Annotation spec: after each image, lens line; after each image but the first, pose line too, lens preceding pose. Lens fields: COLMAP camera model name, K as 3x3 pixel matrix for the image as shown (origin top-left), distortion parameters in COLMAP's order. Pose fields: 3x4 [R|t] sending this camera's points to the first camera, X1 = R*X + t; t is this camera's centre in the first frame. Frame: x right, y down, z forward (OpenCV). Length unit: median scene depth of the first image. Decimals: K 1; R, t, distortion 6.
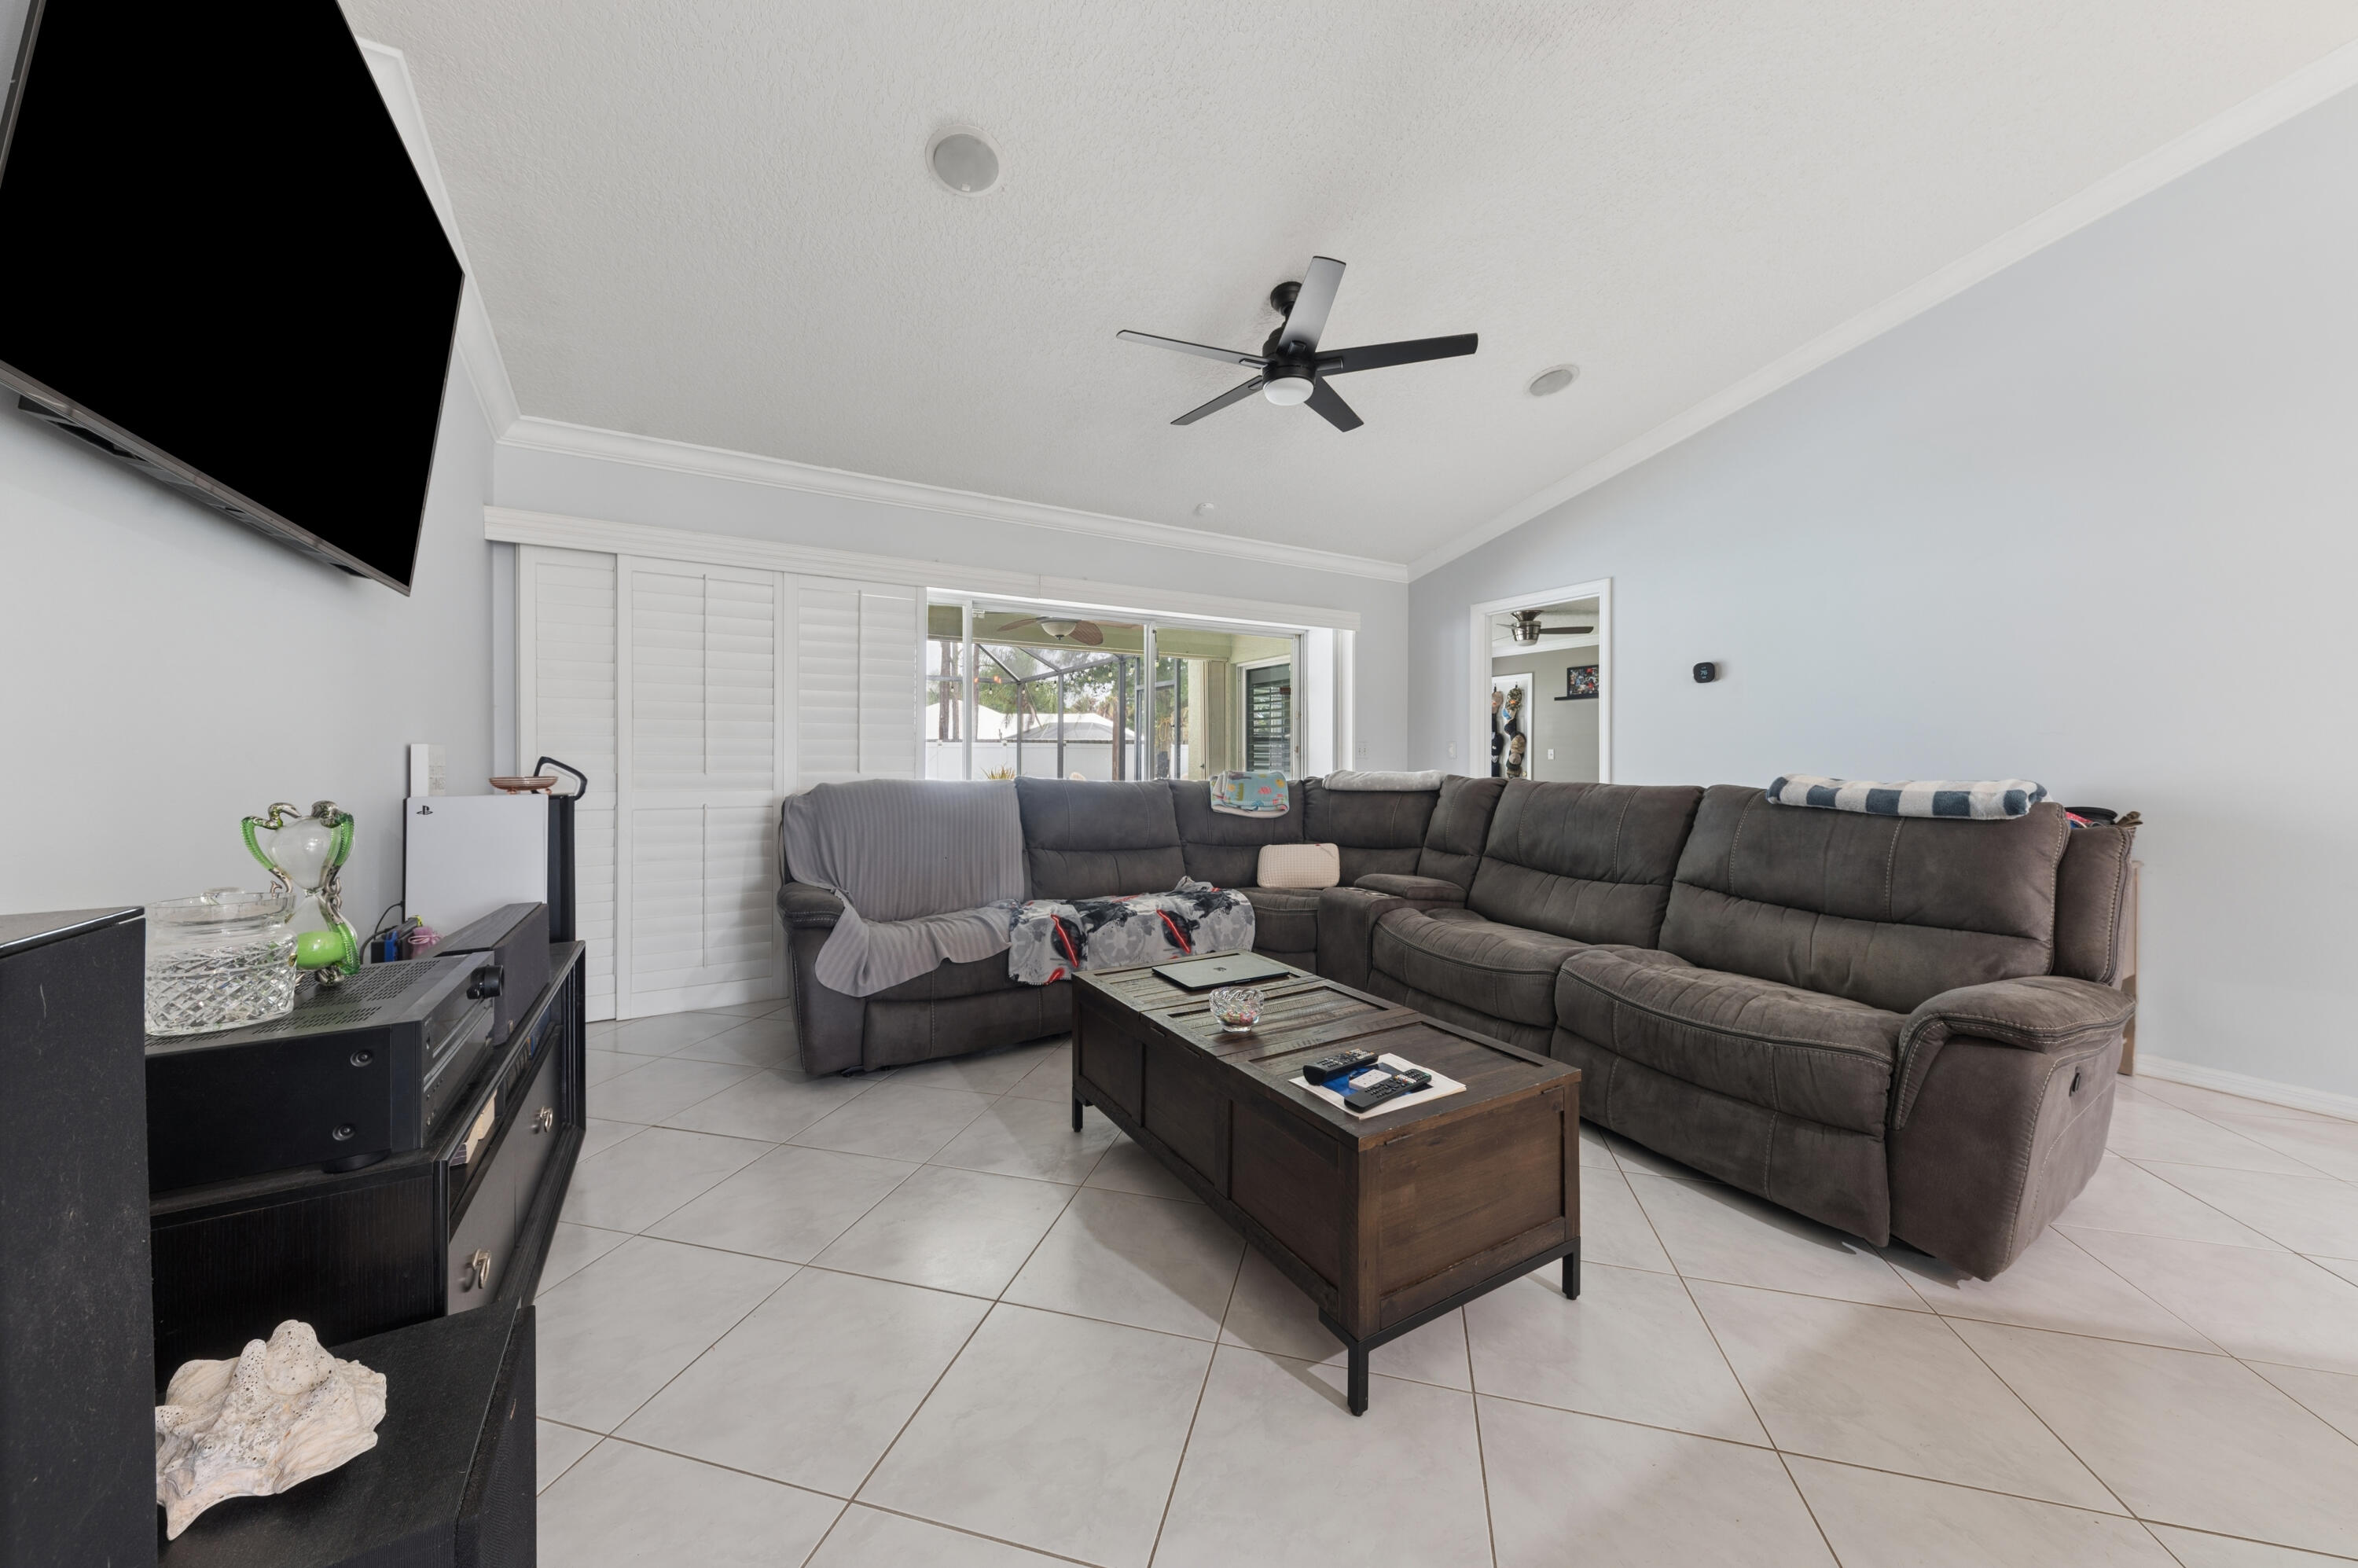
lens RADIAL K [[810.8, 0, 1177.5], [0, 810.8, 766.0], [0, 0, 1]] dist [0.012502, -0.000380]
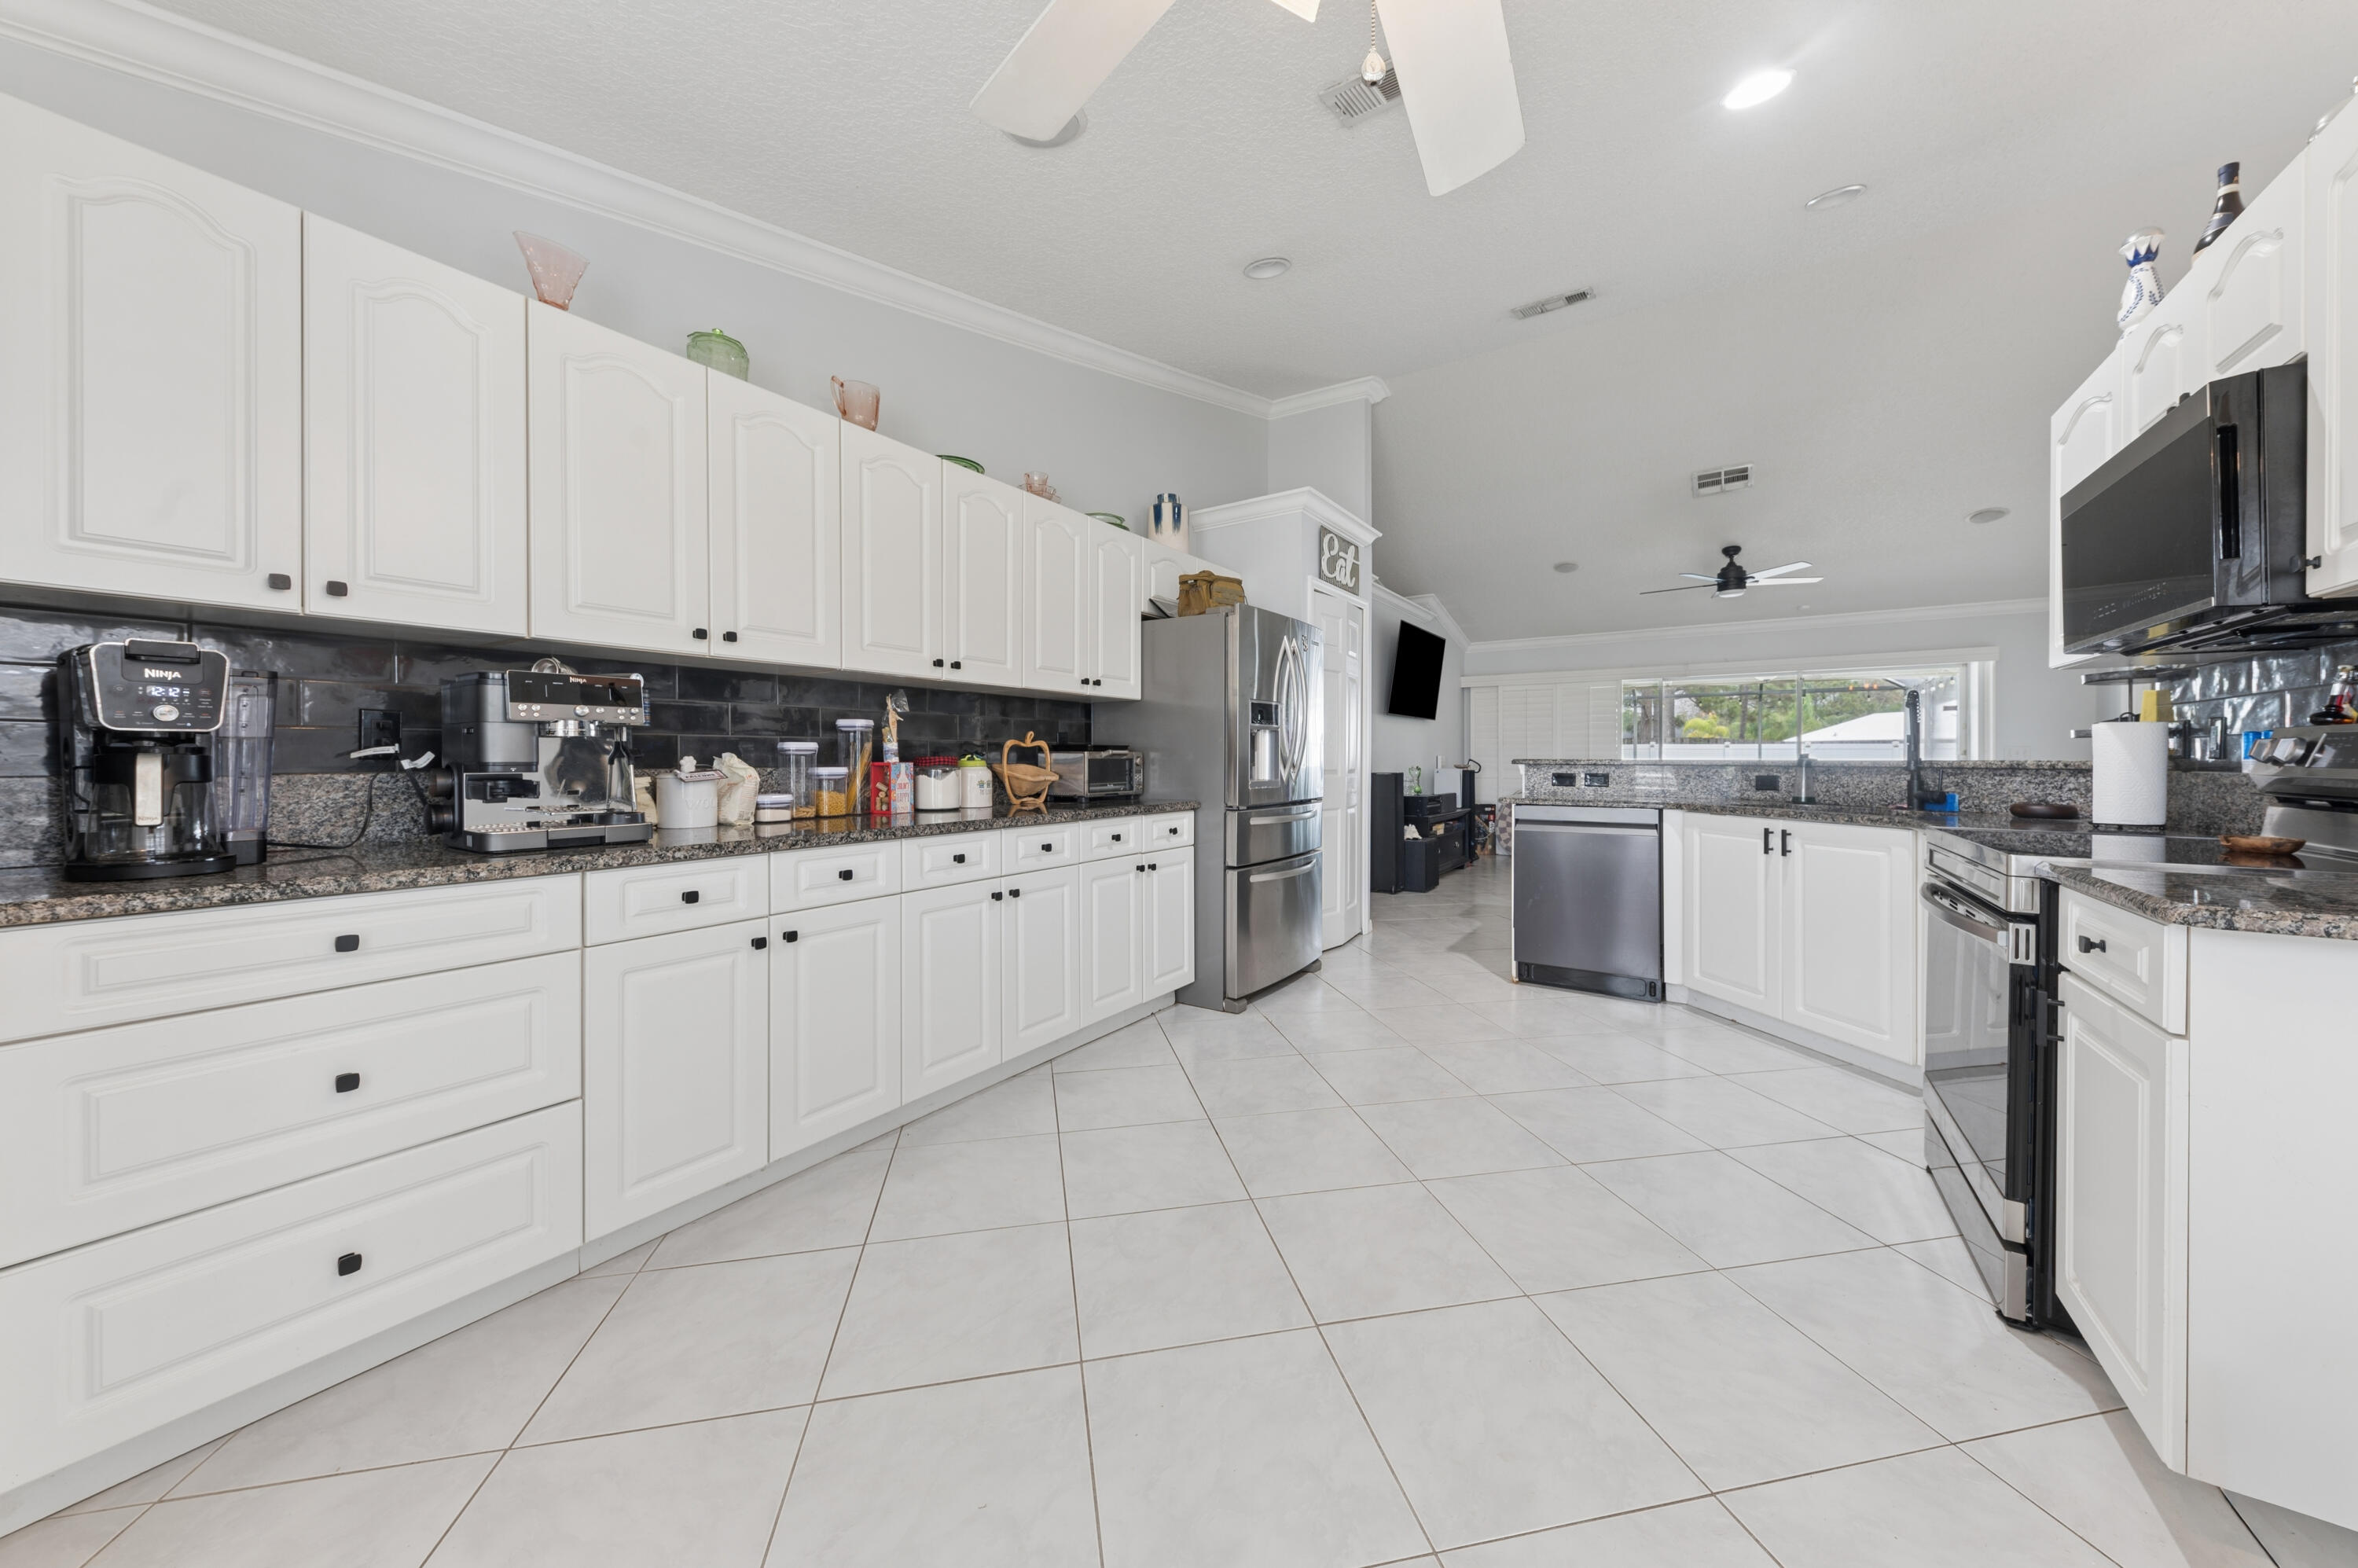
lens RADIAL K [[810.8, 0, 1174.0], [0, 810.8, 763.6], [0, 0, 1]] dist [0.012502, -0.000380]
pose [[0.434434, 0.006869, -0.900677, 1.436588], [-0.008795, 0.999956, 0.003384, 0.006046], [0.900661, 0.006451, 0.434475, -1.295630]]
